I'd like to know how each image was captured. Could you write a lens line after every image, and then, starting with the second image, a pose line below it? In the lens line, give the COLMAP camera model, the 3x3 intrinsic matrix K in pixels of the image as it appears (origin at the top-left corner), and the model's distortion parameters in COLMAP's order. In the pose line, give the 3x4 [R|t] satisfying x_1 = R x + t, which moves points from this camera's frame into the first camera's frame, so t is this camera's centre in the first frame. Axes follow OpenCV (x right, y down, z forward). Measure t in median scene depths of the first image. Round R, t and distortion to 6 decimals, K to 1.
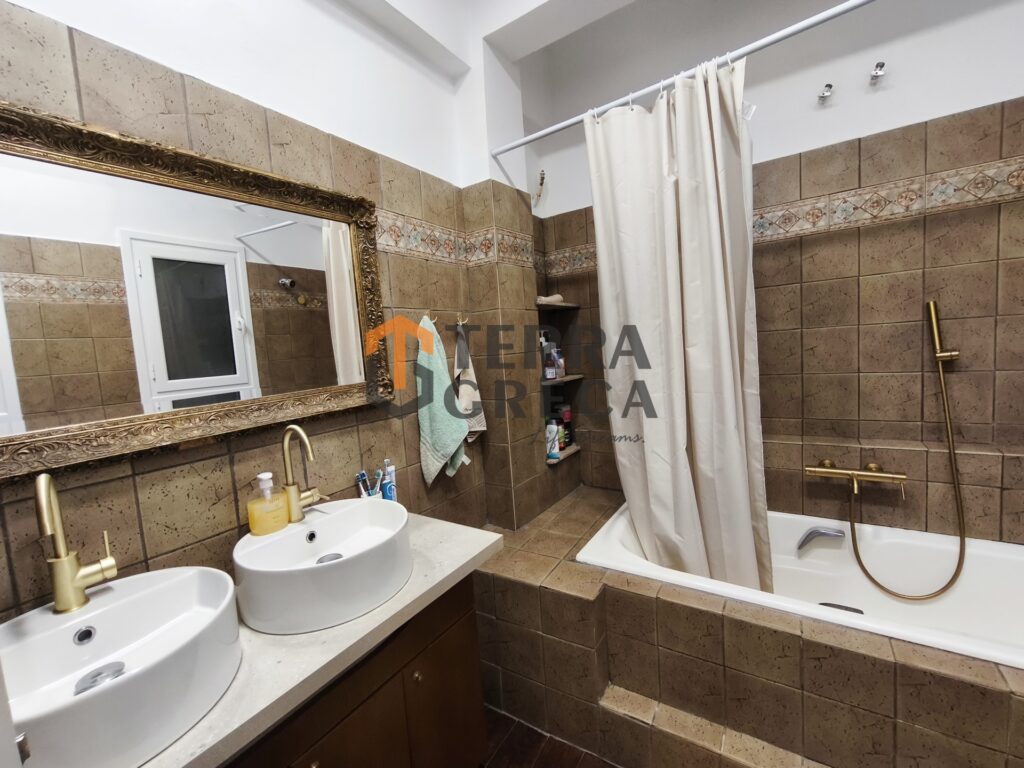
lens RADIAL K [[428.3, 0, 507.4], [0, 428.3, 383.5], [0, 0, 1]] dist [-0.003675, 0.000203]
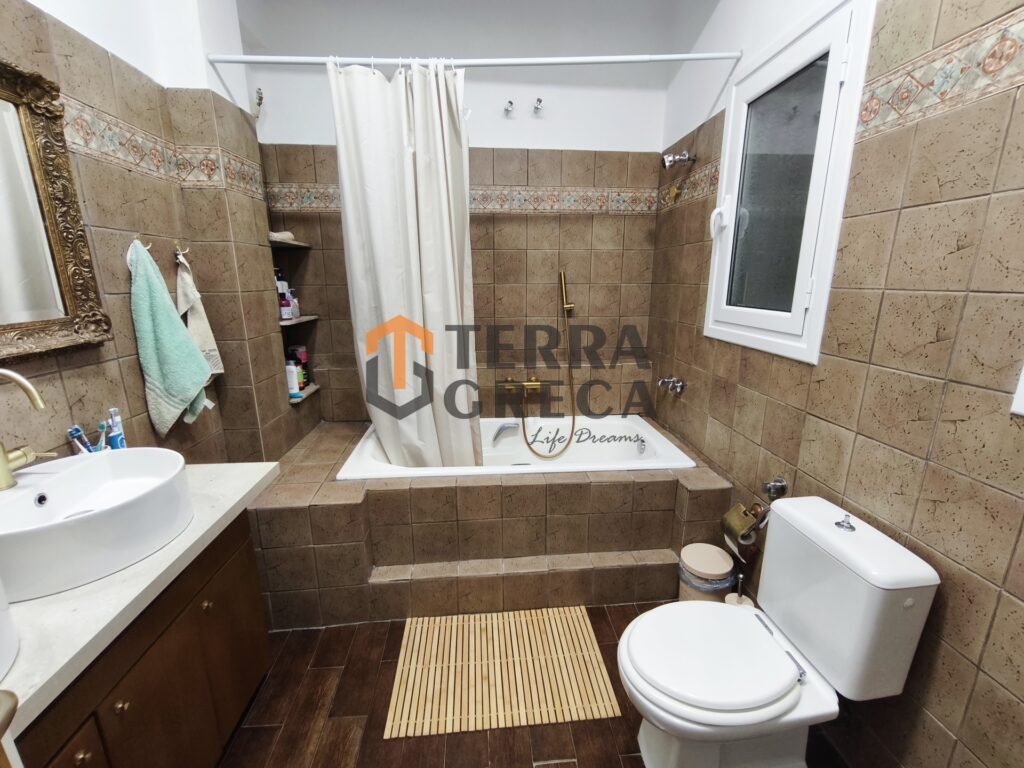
lens RADIAL K [[428.3, 0, 509.5], [0, 428.3, 382.3], [0, 0, 1]] dist [-0.003675, 0.000203]
pose [[0.784026, -0.078025, 0.615805, -0.172096], [0.001740, 0.992341, 0.123518, 0.018864], [-0.620726, -0.095770, 0.778157, -0.154238]]
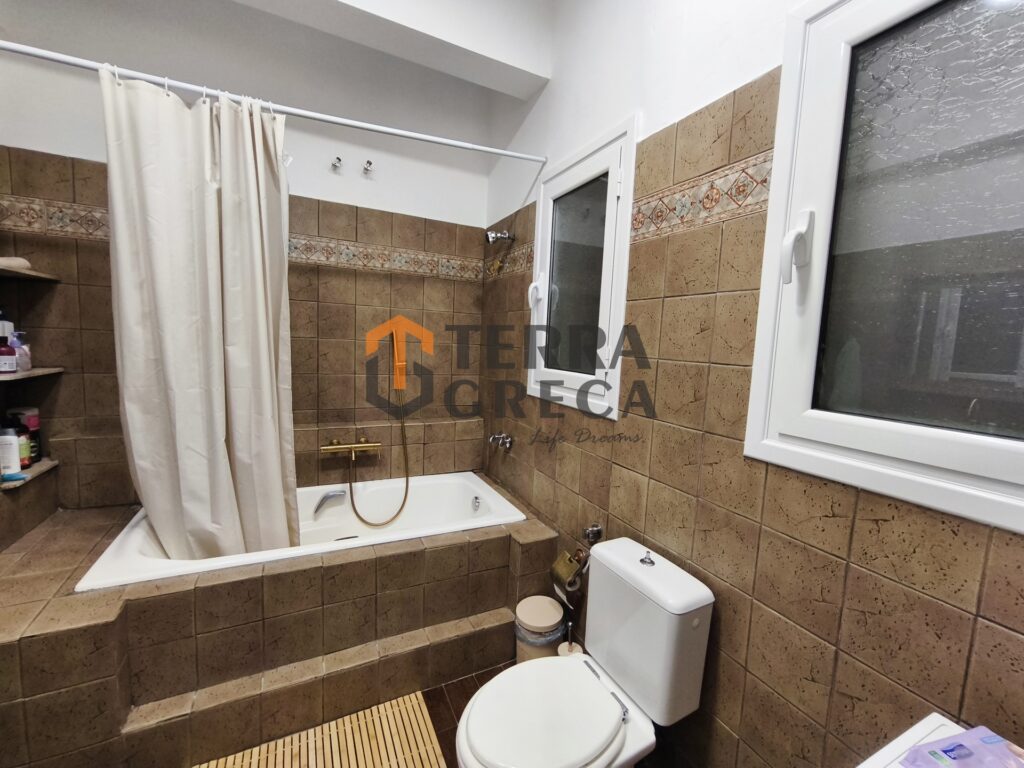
lens RADIAL K [[428.3, 0, 511.4], [0, 428.3, 383.6], [0, 0, 1]] dist [-0.003675, 0.000203]
pose [[0.494470, 0.006262, 0.869172, -0.153259], [-0.005657, 0.999976, -0.003986, 0.009883], [-0.869176, -0.002946, 0.494494, -0.147598]]
